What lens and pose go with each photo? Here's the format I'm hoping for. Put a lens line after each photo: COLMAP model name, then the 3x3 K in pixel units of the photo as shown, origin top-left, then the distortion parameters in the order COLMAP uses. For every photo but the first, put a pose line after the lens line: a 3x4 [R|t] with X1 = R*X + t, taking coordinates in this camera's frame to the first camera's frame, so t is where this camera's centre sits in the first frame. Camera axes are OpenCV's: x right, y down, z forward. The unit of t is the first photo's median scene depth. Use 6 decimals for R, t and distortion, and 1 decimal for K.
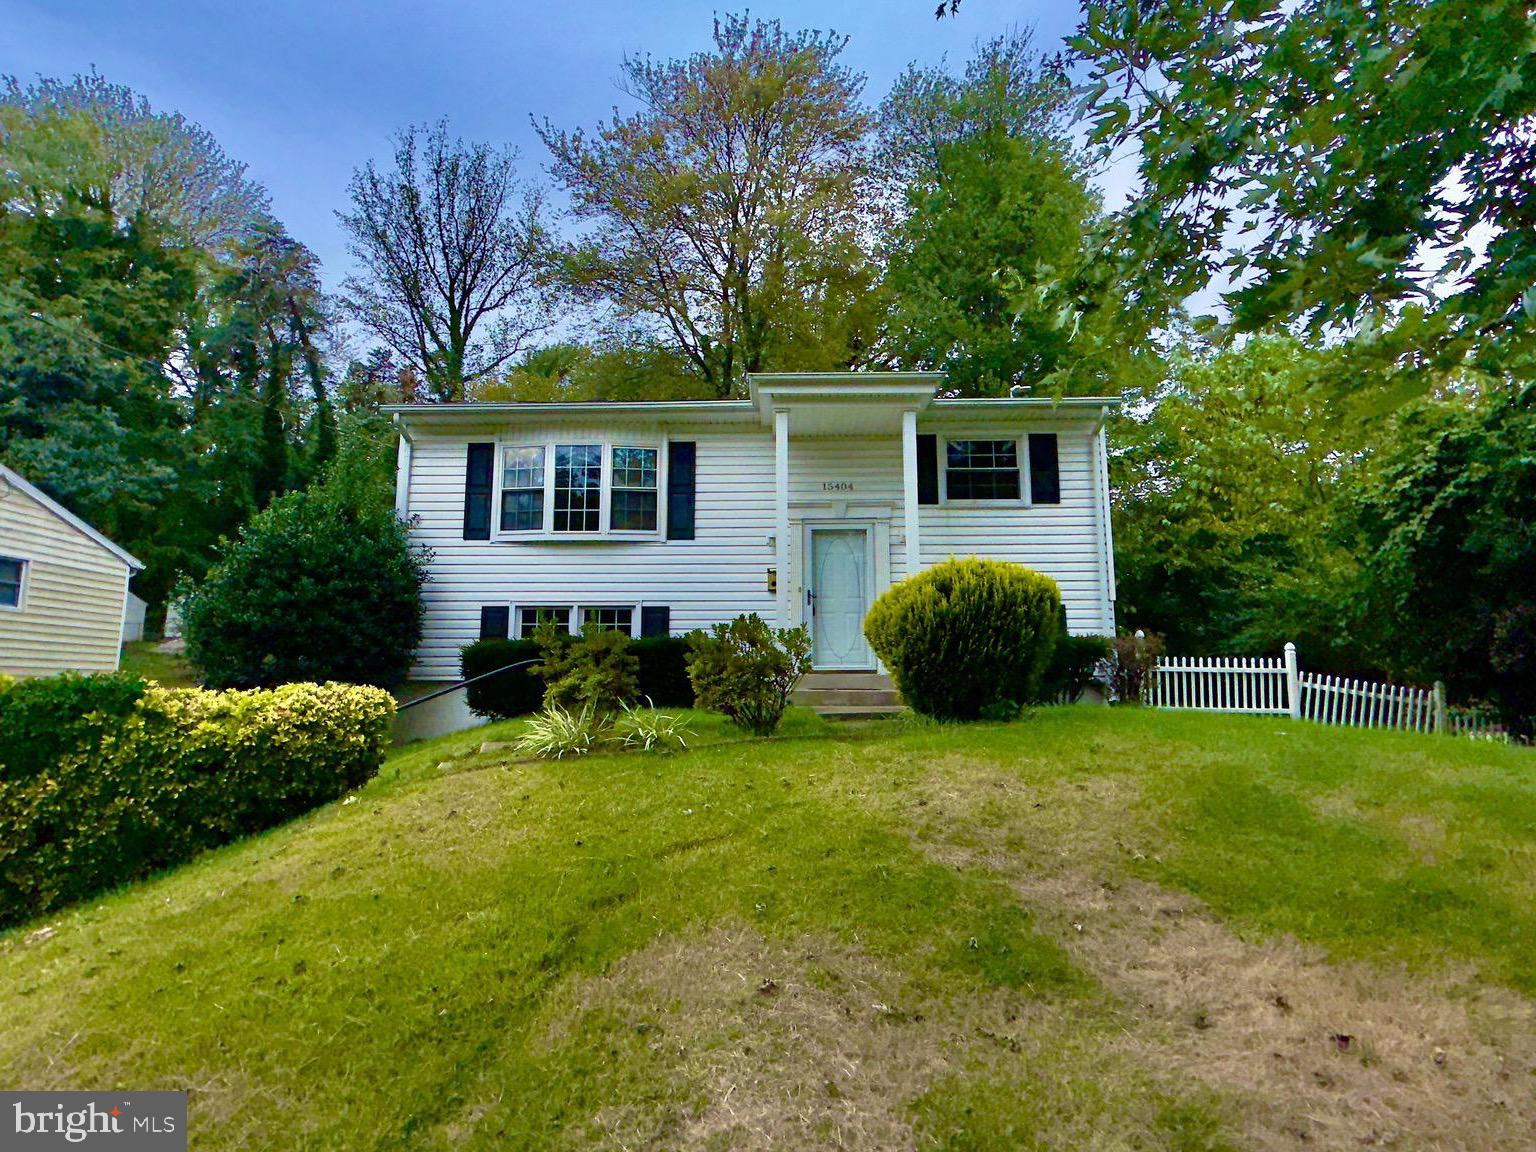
lens RADIAL K [[866.4, 0, 769.2], [0, 866.4, 573.5], [0, 0, 1]] dist [0.004883, 0.000319]
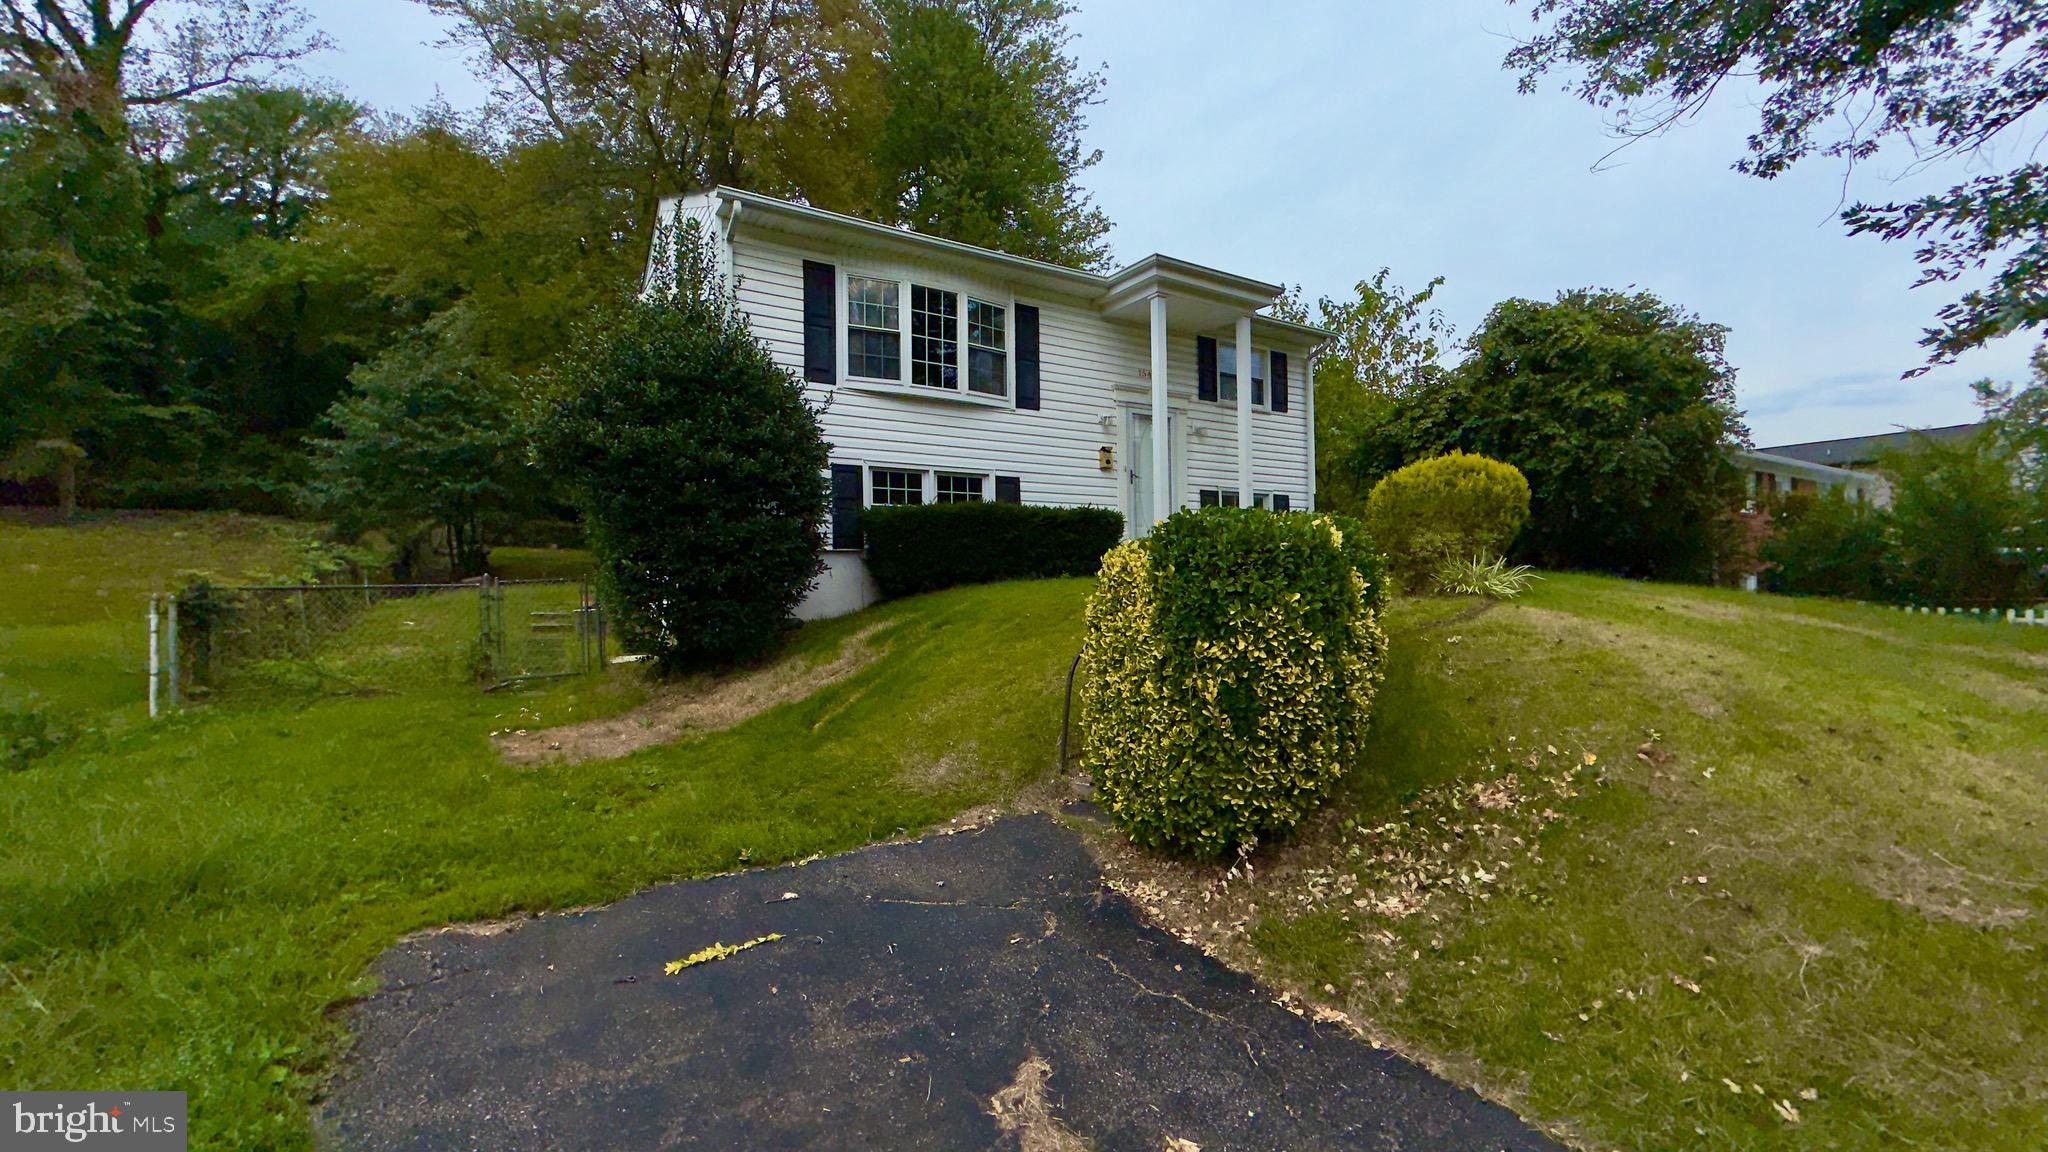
lens RADIAL K [[813.5, 0, 1023.2], [0, 813.5, 574.5], [0, 0, 1]] dist [-0.008414, 0.000817]
pose [[0.825272, -0.007469, 0.564686, -0.624088], [-0.078364, 0.988725, 0.127604, 0.028522], [-0.559272, -0.149559, 0.815382, 0.228930]]
